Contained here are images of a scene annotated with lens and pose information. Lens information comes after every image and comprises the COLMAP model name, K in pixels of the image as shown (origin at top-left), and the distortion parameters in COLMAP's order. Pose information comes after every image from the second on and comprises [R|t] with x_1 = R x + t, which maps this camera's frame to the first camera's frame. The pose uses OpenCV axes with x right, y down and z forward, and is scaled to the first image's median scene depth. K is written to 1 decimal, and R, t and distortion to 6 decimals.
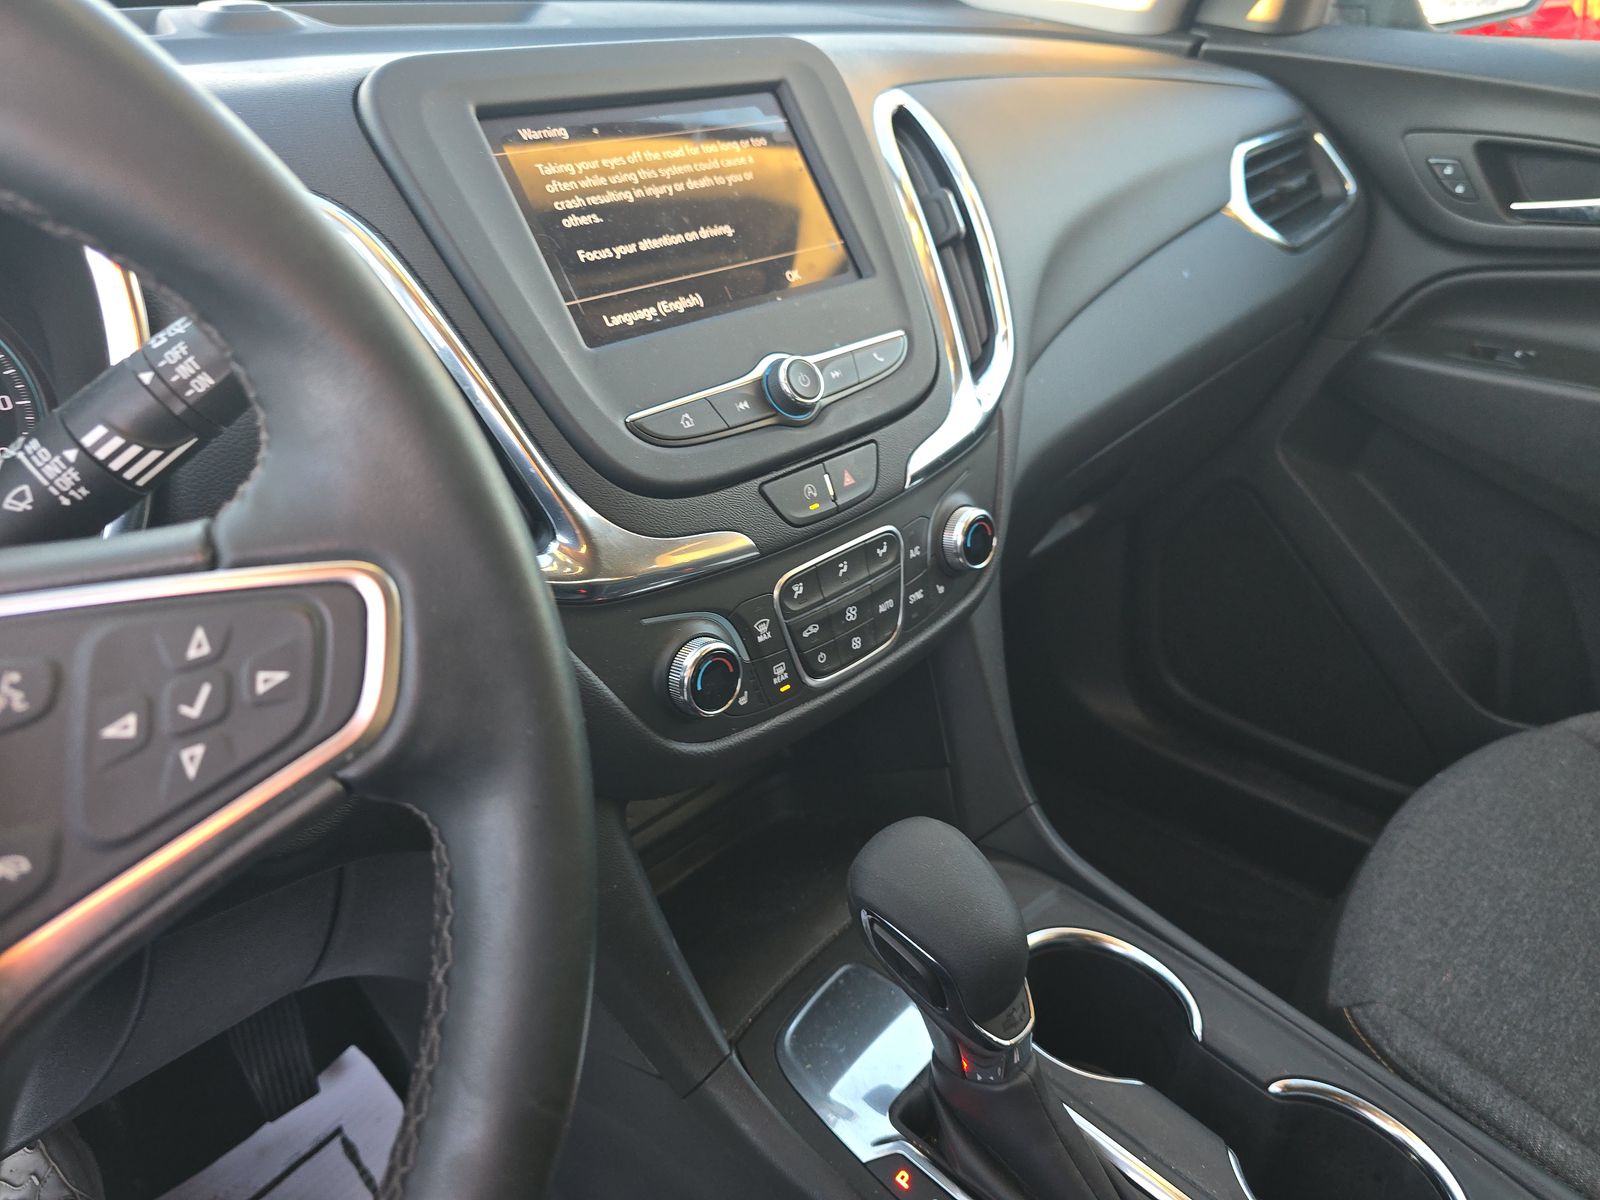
lens RADIAL K [[1083.3, 0, 799.1], [0, 1083.3, 593.8], [0, 0, 1]] dist [0.025605, -0.014674]
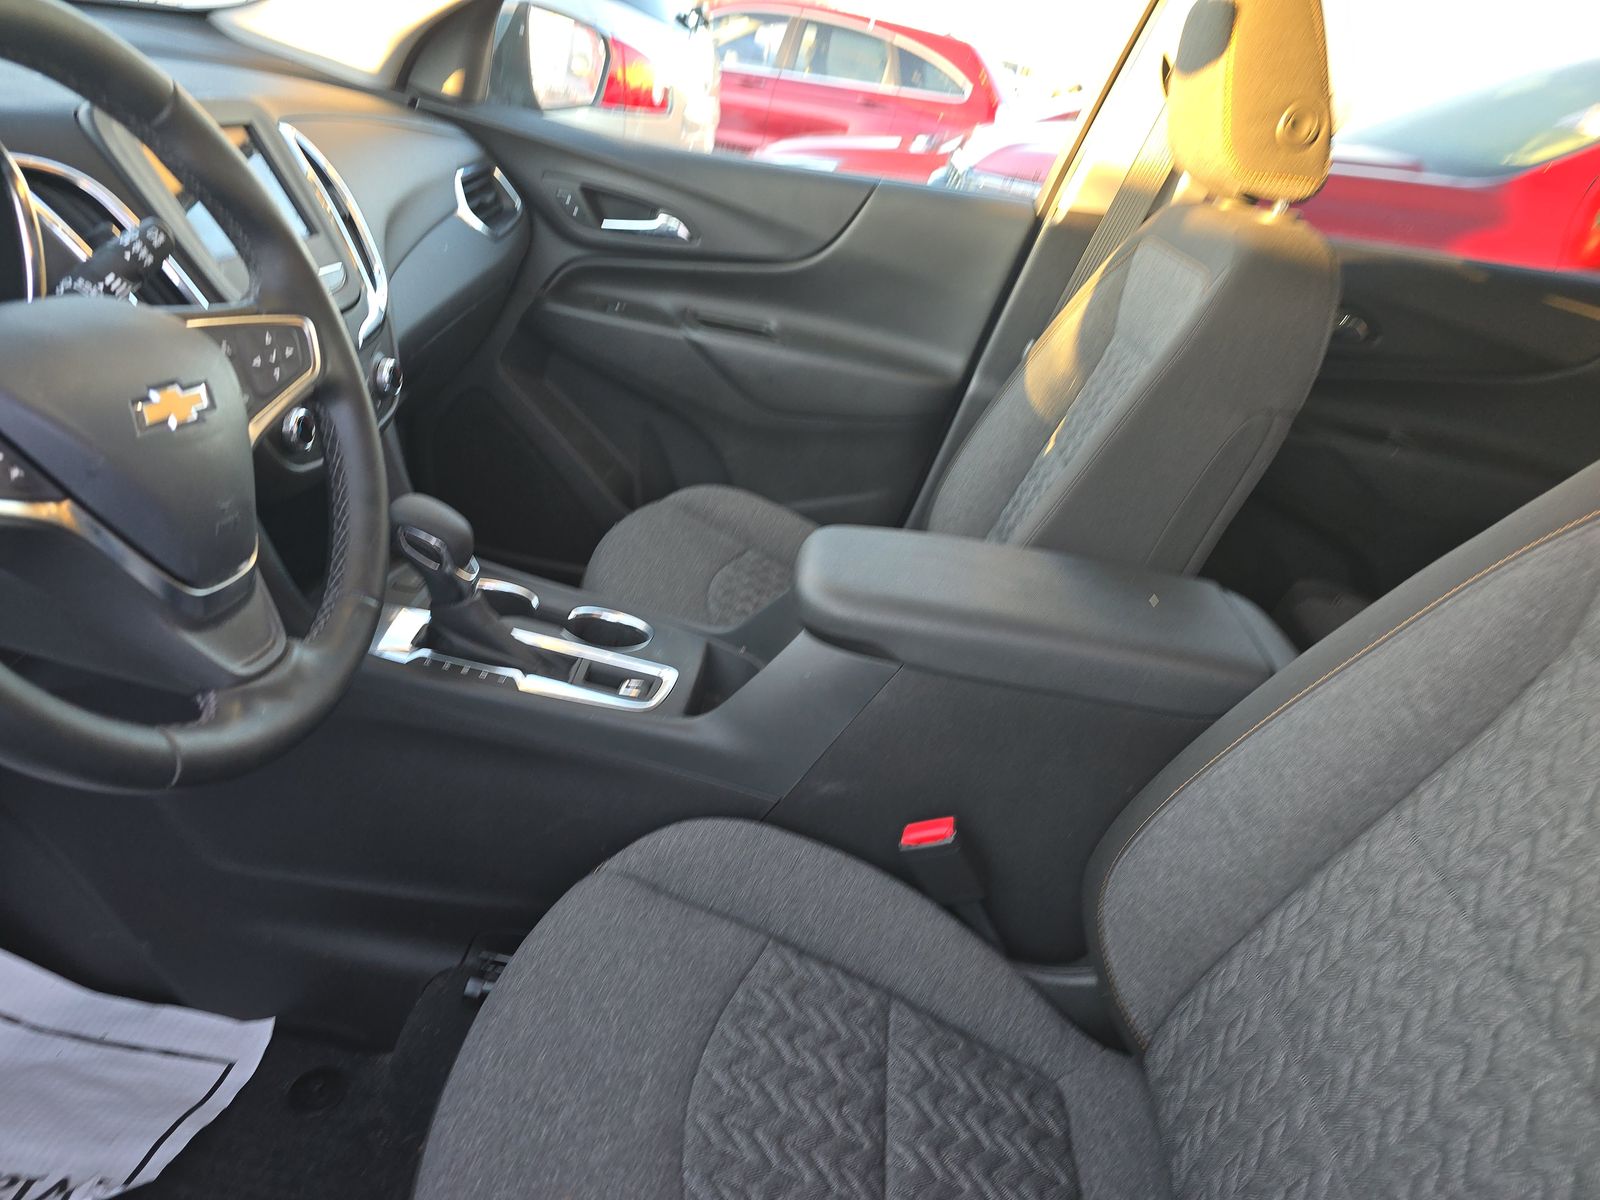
lens RADIAL K [[1083.3, 0, 794.9], [0, 1083.3, 605.9], [0, 0, 1]] dist [0.025605, -0.014674]
pose [[0.747149, -0.147964, 0.647977, -0.381916], [0.133911, 0.988425, 0.071299, 0.191552], [-0.651027, 0.033500, 0.758315, -0.568021]]
